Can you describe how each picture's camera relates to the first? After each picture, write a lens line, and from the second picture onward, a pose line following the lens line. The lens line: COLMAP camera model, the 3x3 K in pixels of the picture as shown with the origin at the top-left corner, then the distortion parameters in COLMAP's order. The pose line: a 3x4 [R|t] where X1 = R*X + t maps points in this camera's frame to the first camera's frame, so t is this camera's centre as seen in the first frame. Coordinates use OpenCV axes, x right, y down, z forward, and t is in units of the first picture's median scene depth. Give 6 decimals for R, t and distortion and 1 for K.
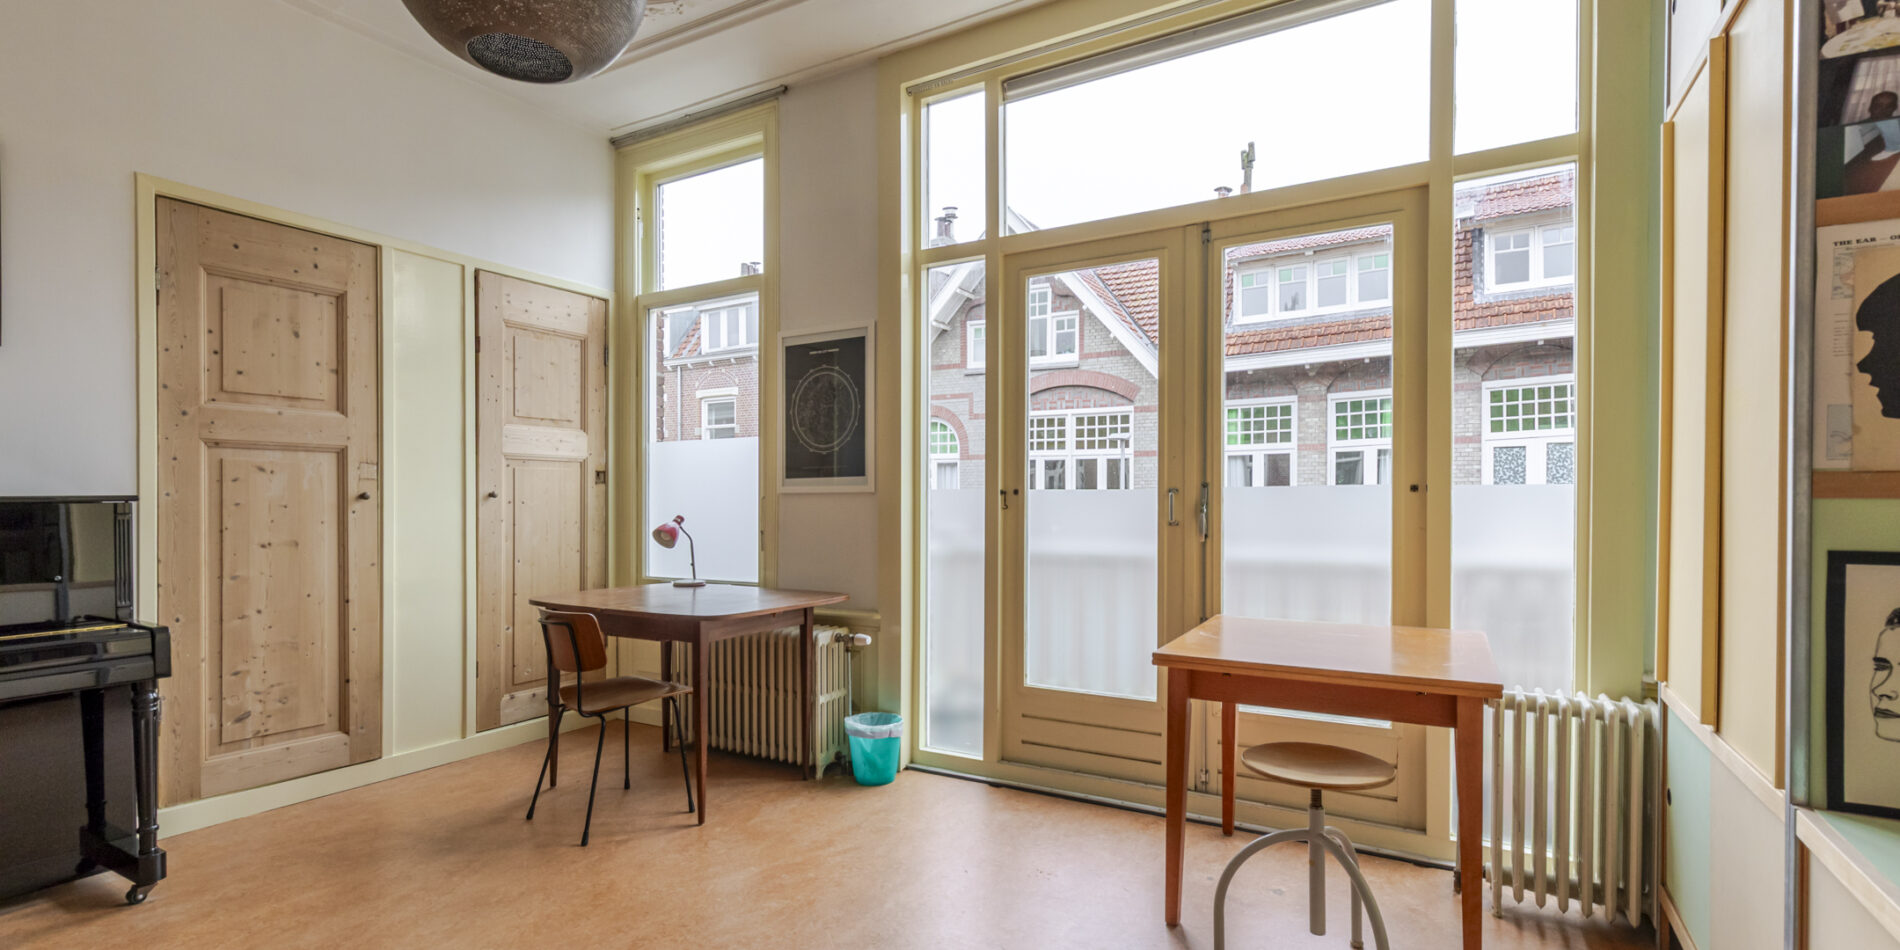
lens RADIAL K [[858.7, 0, 949.8], [0, 858.7, 503.4], [0, 0, 1]] dist [0.007471, -0.000539]
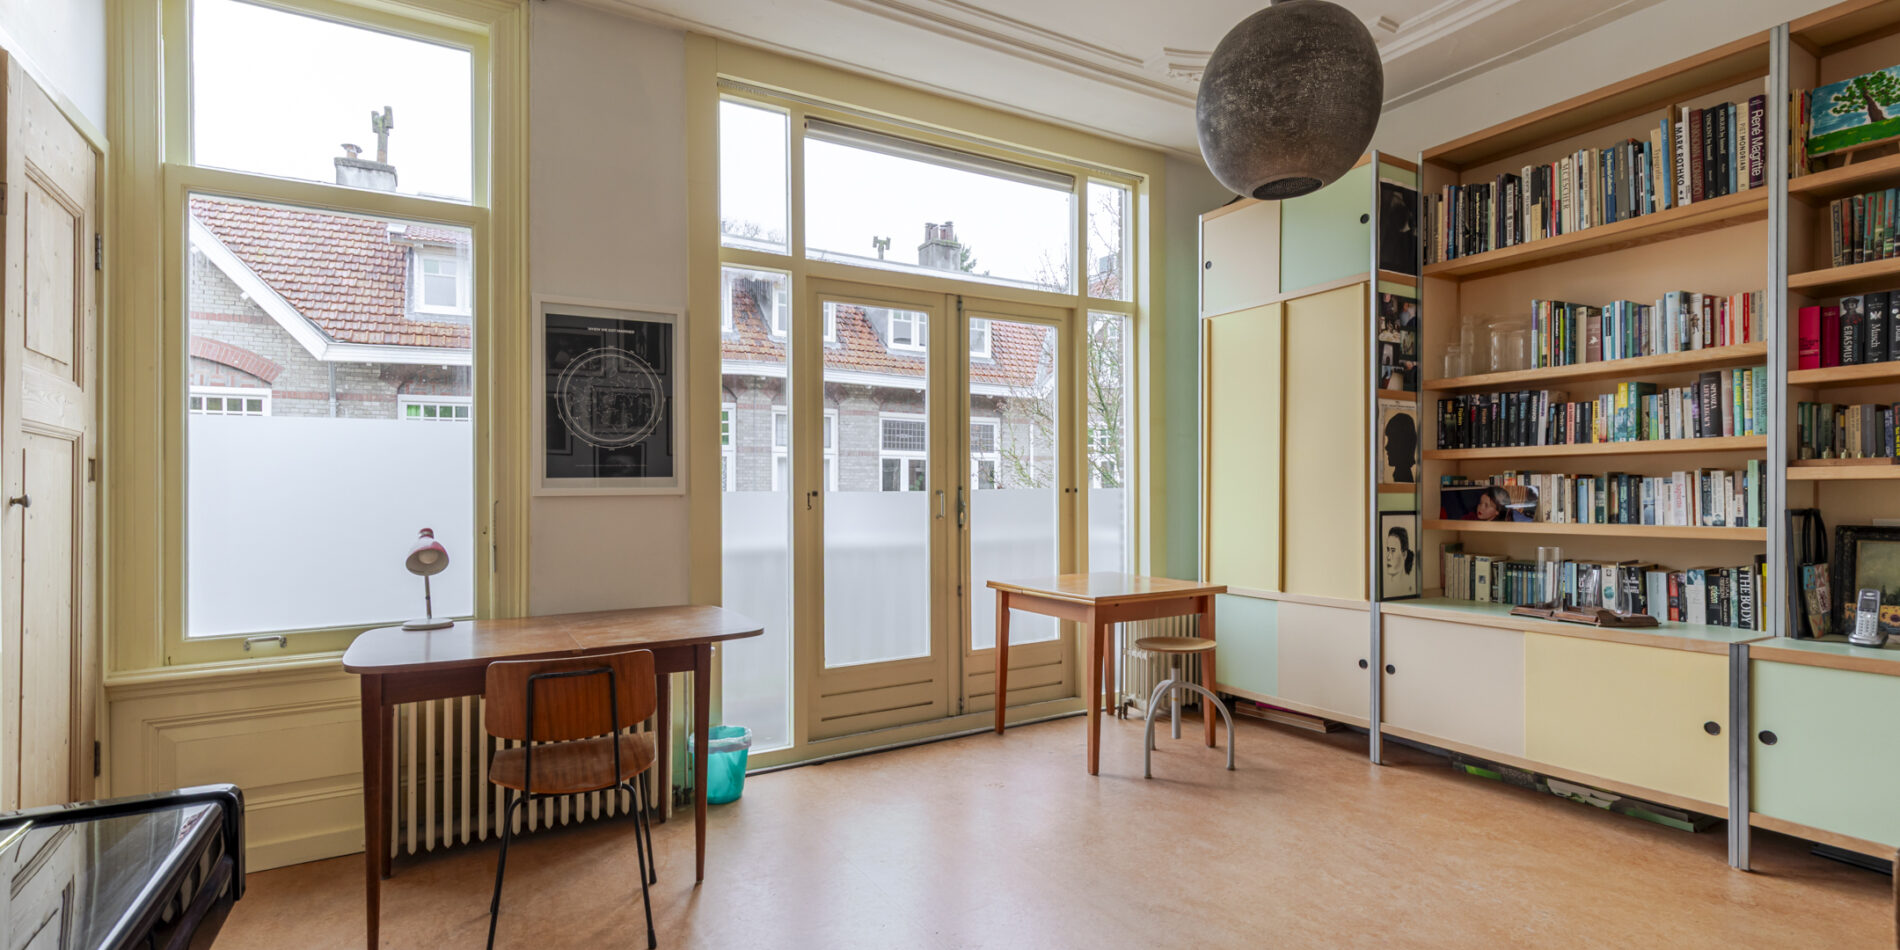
lens RADIAL K [[858.7, 0, 949.8], [0, 858.7, 503.4], [0, 0, 1]] dist [0.007471, -0.000539]
pose [[0.485715, -0.010845, 0.874050, -0.793695], [0.017000, 0.999851, 0.002958, -0.001251], [-0.873952, 0.013422, 0.485827, 0.313295]]
